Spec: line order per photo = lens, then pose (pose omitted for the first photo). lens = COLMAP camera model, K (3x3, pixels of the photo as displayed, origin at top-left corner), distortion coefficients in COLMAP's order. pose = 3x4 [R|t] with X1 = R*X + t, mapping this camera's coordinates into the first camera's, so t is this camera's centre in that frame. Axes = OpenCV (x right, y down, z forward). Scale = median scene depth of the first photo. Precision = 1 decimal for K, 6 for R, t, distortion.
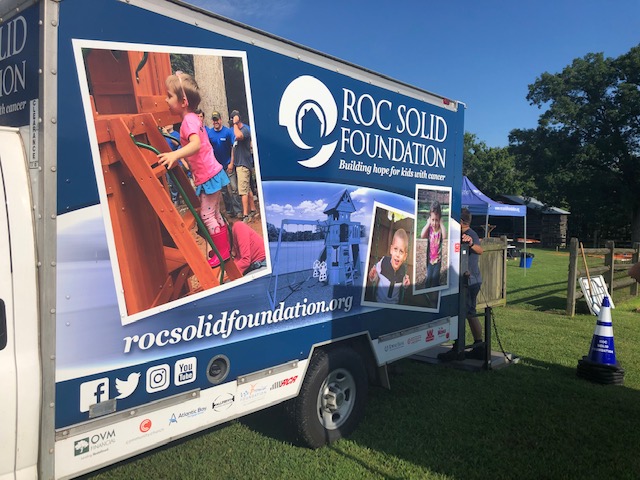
lens RADIAL K [[514.2, 0, 319.2], [0, 514.2, 239.6], [0, 0, 1]] dist [0.005244, -0.001175]
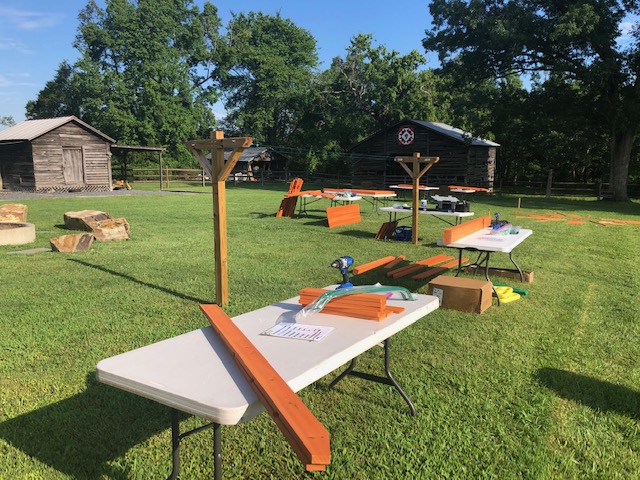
lens RADIAL K [[514.2, 0, 320.2], [0, 514.2, 240.6], [0, 0, 1]] dist [0.005244, -0.001175]
pose [[0.979228, -0.044080, 0.197914, 0.088383], [0.021670, 0.993244, 0.114001, -0.006777], [-0.201602, -0.107344, 0.973568, 0.319218]]
